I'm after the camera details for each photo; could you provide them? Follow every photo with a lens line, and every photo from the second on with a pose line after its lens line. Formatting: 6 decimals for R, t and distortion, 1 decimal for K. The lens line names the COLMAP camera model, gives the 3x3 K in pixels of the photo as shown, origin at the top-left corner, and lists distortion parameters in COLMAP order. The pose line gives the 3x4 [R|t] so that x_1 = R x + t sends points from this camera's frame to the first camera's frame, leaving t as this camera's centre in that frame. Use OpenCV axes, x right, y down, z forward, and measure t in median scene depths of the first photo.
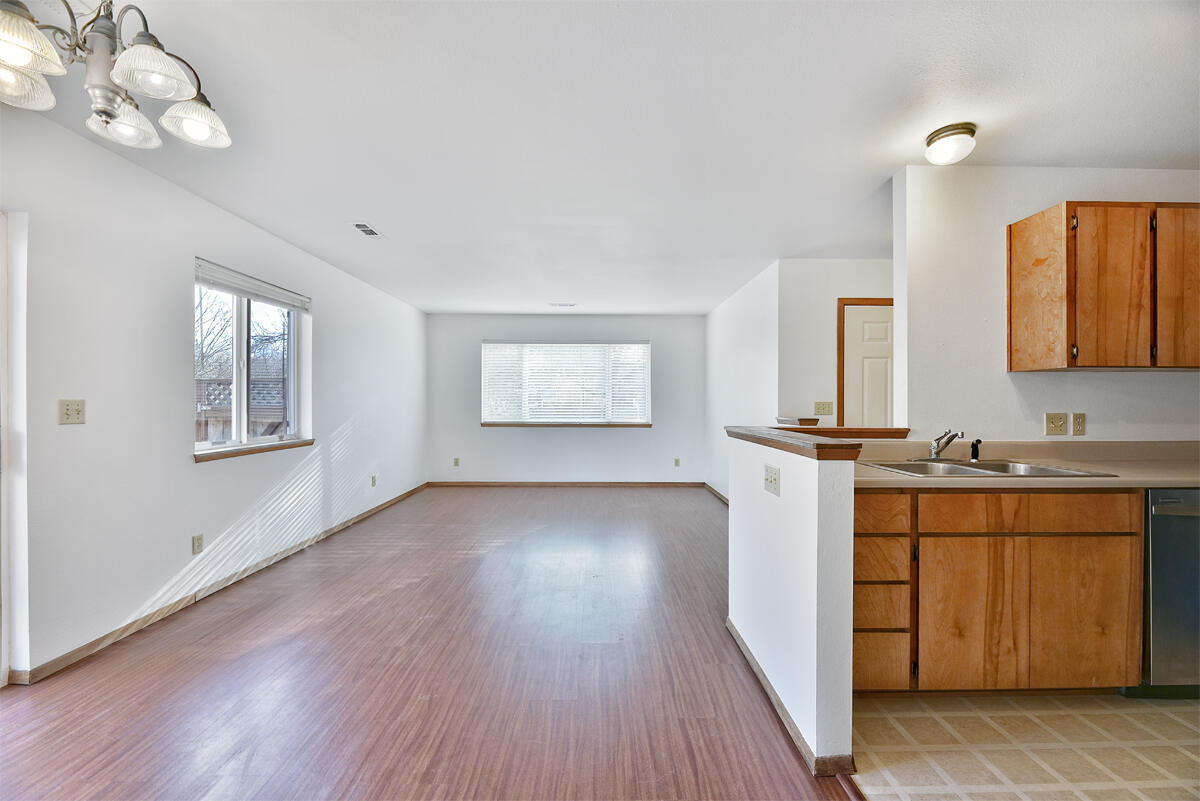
lens RADIAL K [[484.0, 0, 600.7], [0, 484.0, 402.2], [0, 0, 1]] dist [0.001912, -0.003893]
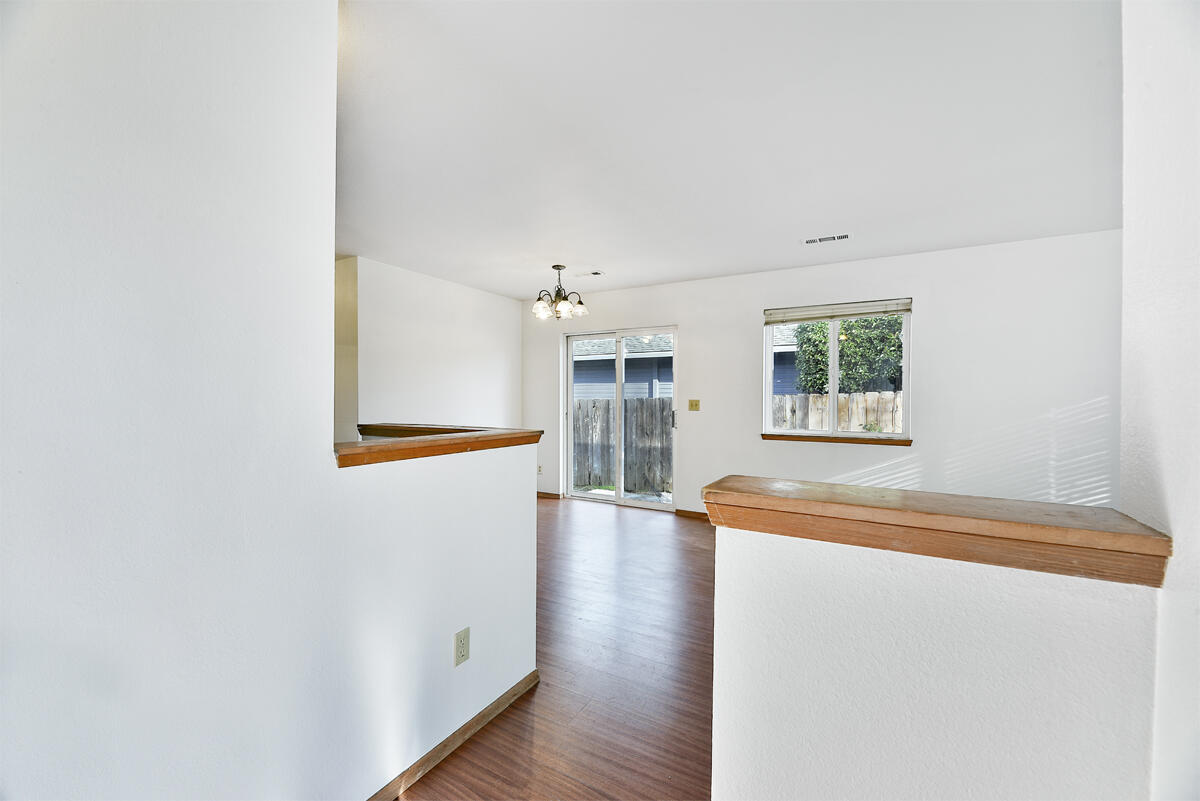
lens RADIAL K [[484.0, 0, 600.7], [0, 484.0, 402.2], [0, 0, 1]] dist [0.001912, -0.003893]
pose [[-0.508142, -0.000046, -0.861273, 1.003946], [-0.008394, 0.999953, 0.004898, -0.001333], [0.861232, 0.009718, -0.508118, 1.667568]]
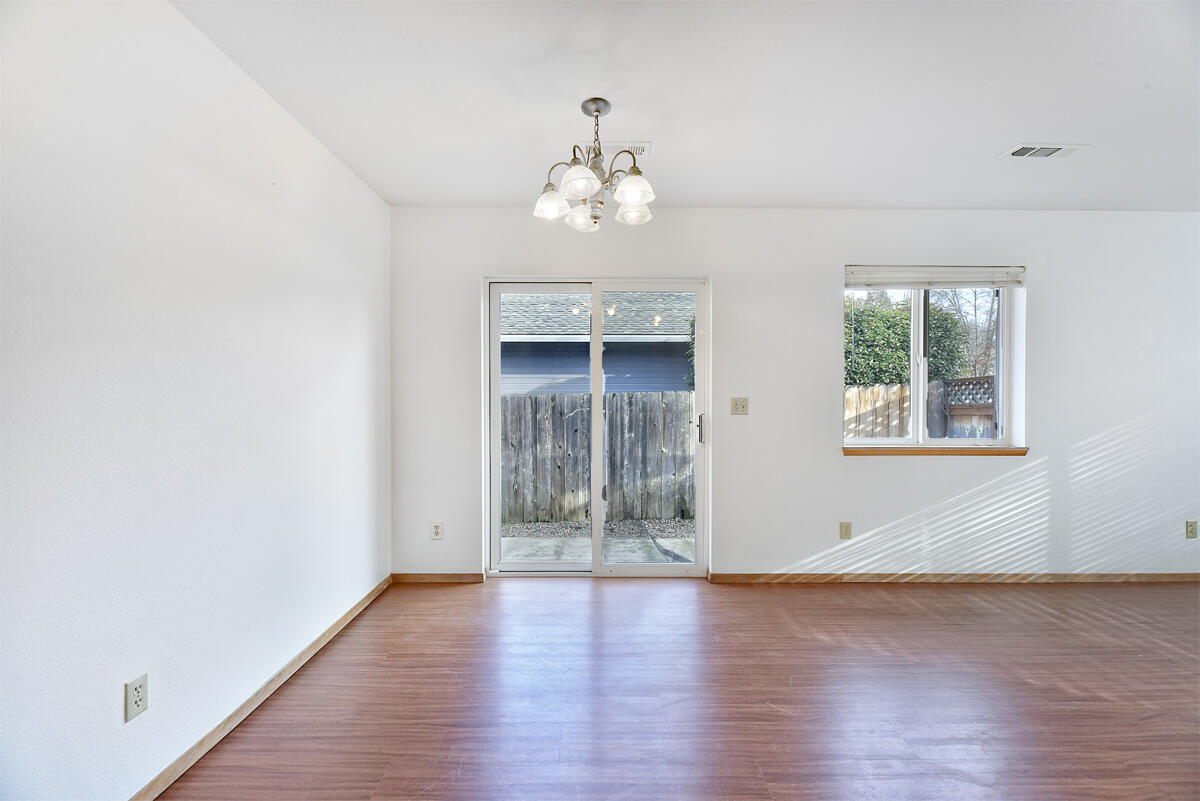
lens RADIAL K [[484.0, 0, 600.7], [0, 484.0, 402.2], [0, 0, 1]] dist [0.001912, -0.003893]
pose [[-0.001015, 0.007333, -0.999973, 0.311317], [-0.003037, 0.999968, 0.007336, -0.000689], [0.999995, 0.003045, -0.000993, 0.557609]]
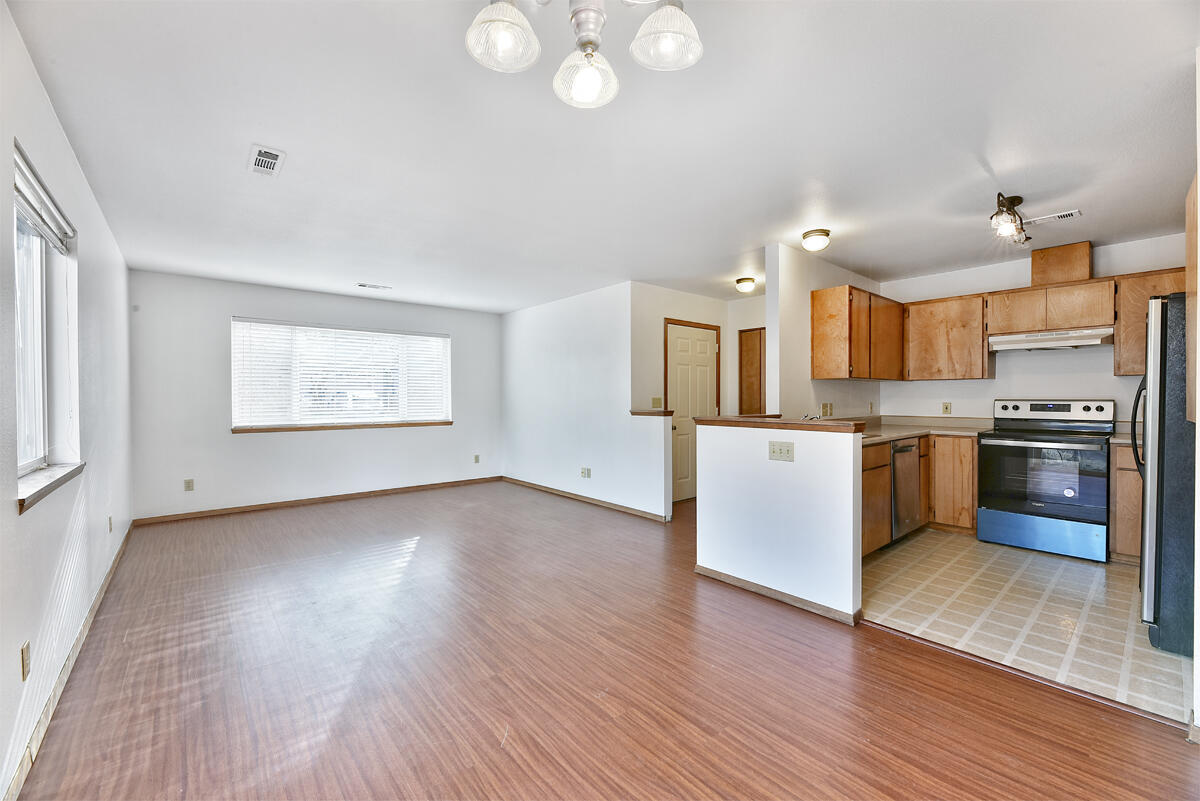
lens RADIAL K [[484.0, 0, 600.7], [0, 484.0, 402.2], [0, 0, 1]] dist [0.001912, -0.003893]
pose [[0.767596, -0.010537, 0.640847, -0.836008], [0.005211, 0.999934, 0.010200, -0.003880], [-0.640913, -0.004490, 0.767600, 0.196095]]
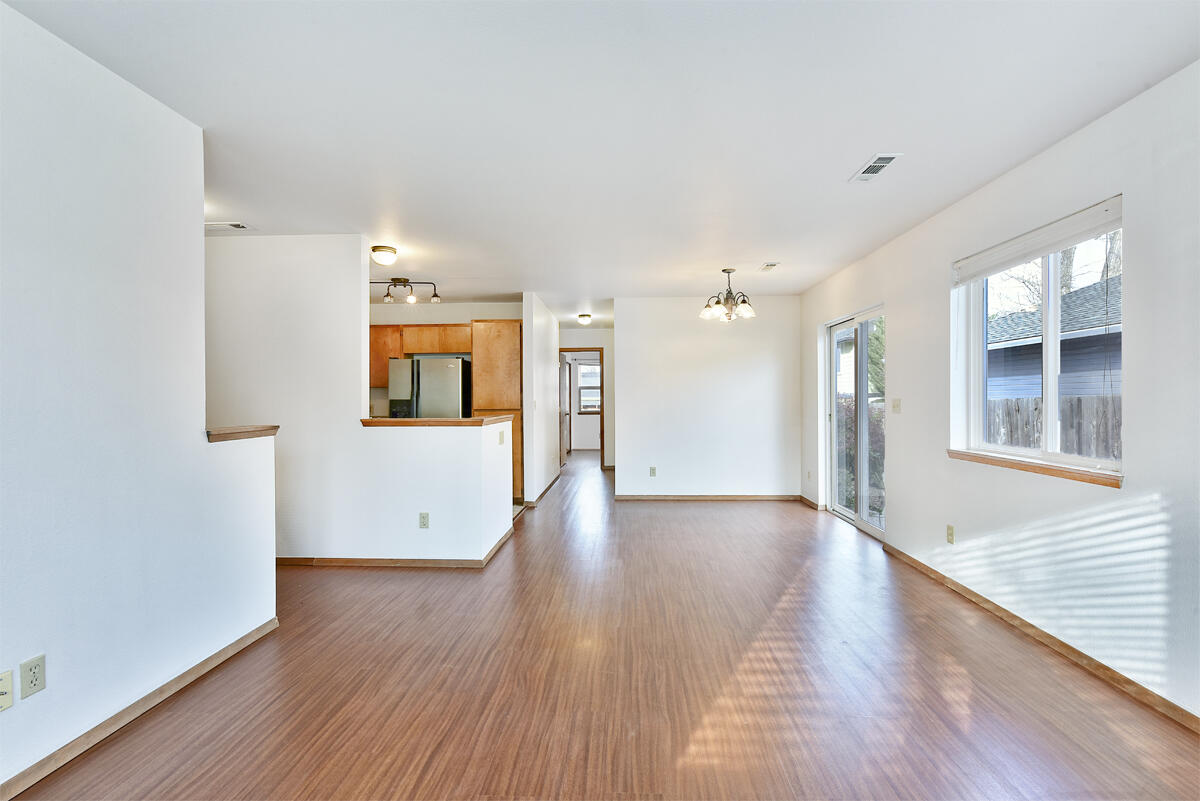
lens RADIAL K [[537.5, 0, 600.0], [0, 537.5, 400.5], [0, 0, 1]] dist [0.000397, -0.000347]
pose [[-0.998328, 0.000760, 0.057802, -0.165631], [0.001055, 0.999987, 0.005073, -0.009656], [-0.057797, 0.005126, -0.998315, 2.756696]]
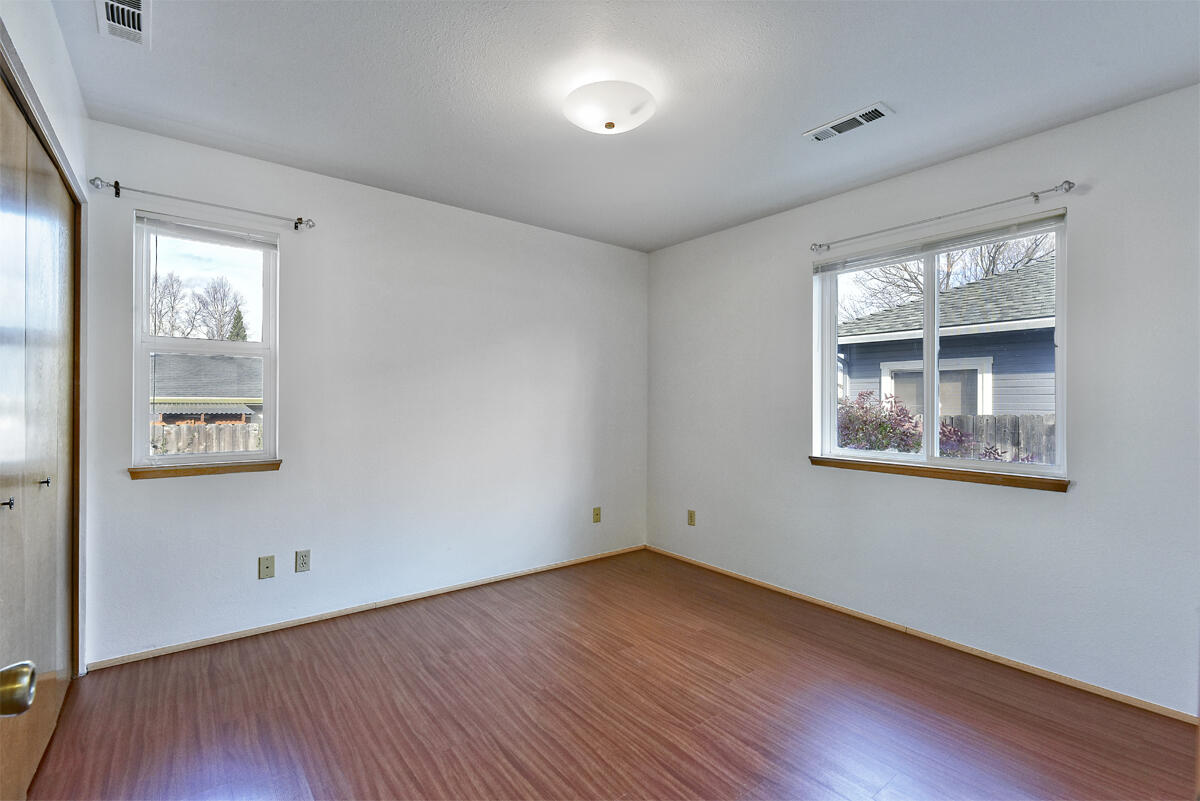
lens RADIAL K [[537.5, 0, 600.0], [0, 537.5, 400.5], [0, 0, 1]] dist [0.000397, -0.000347]
pose [[-0.794130, -0.004982, -0.607727, 0.161231], [-0.005036, 0.999986, -0.001618, 0.003377], [0.607727, 0.001775, -0.794144, 1.955859]]
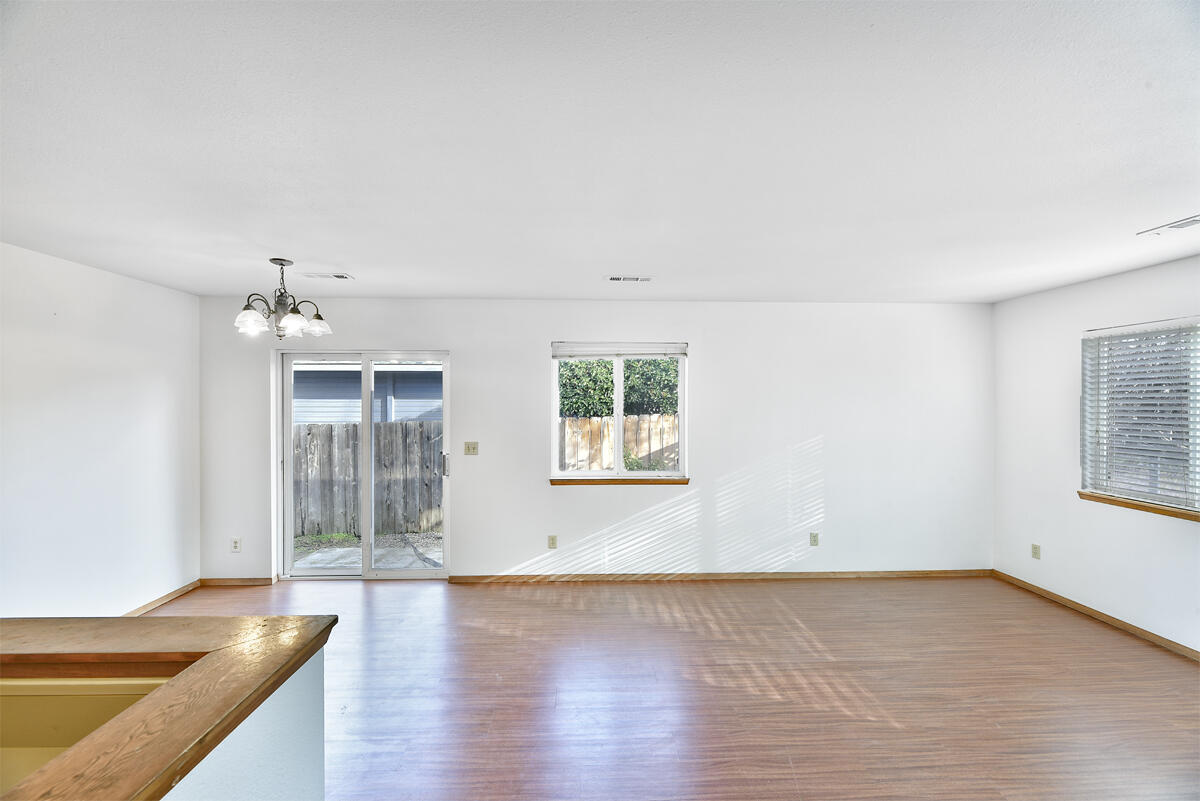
lens RADIAL K [[484.0, 0, 600.7], [0, 484.0, 402.2], [0, 0, 1]] dist [0.001912, -0.003893]
pose [[0.032057, -0.000986, -0.999486, 0.756840], [-0.002392, 0.999997, -0.001063, -0.149594], [0.999483, 0.002425, 0.032055, 1.358230]]
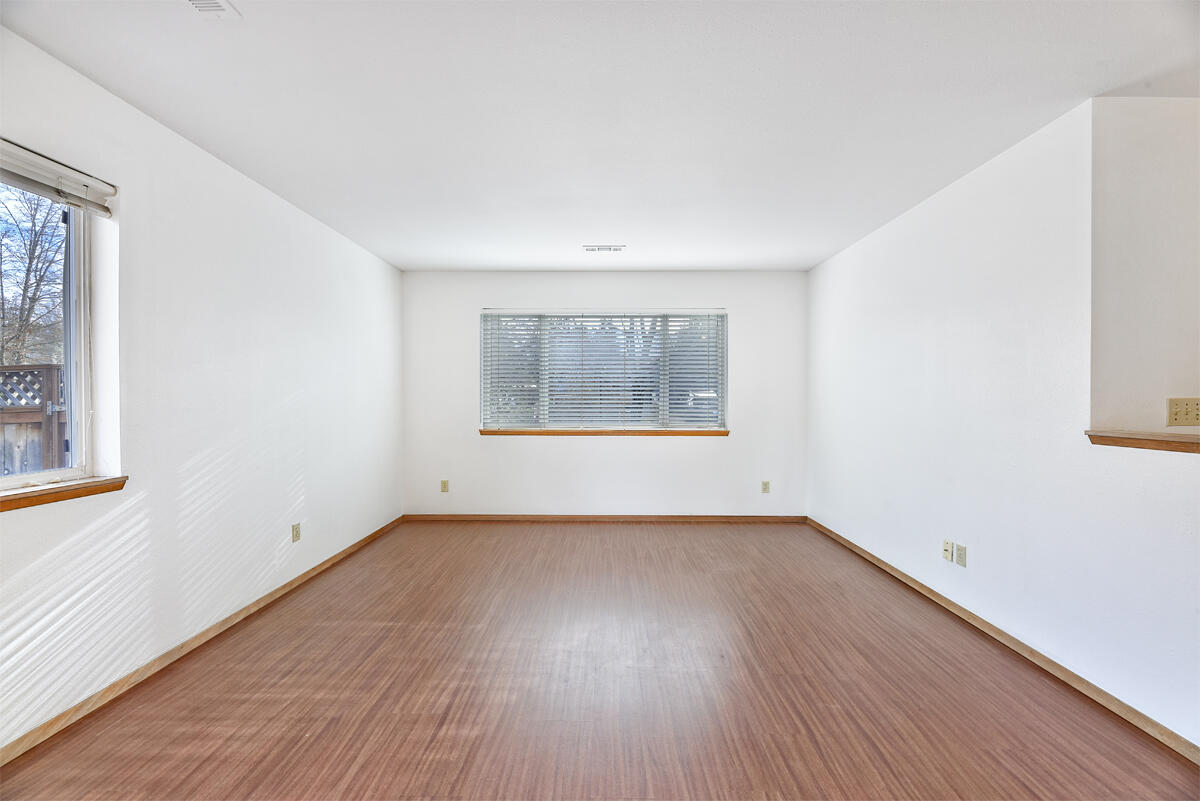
lens RADIAL K [[484.0, 0, 600.7], [0, 484.0, 402.2], [0, 0, 1]] dist [0.001912, -0.003893]
pose [[0.999858, -0.000939, -0.016846, -0.185807], [0.001084, 0.999963, 0.008587, -0.004669], [0.016837, -0.008604, 0.999821, 0.912389]]
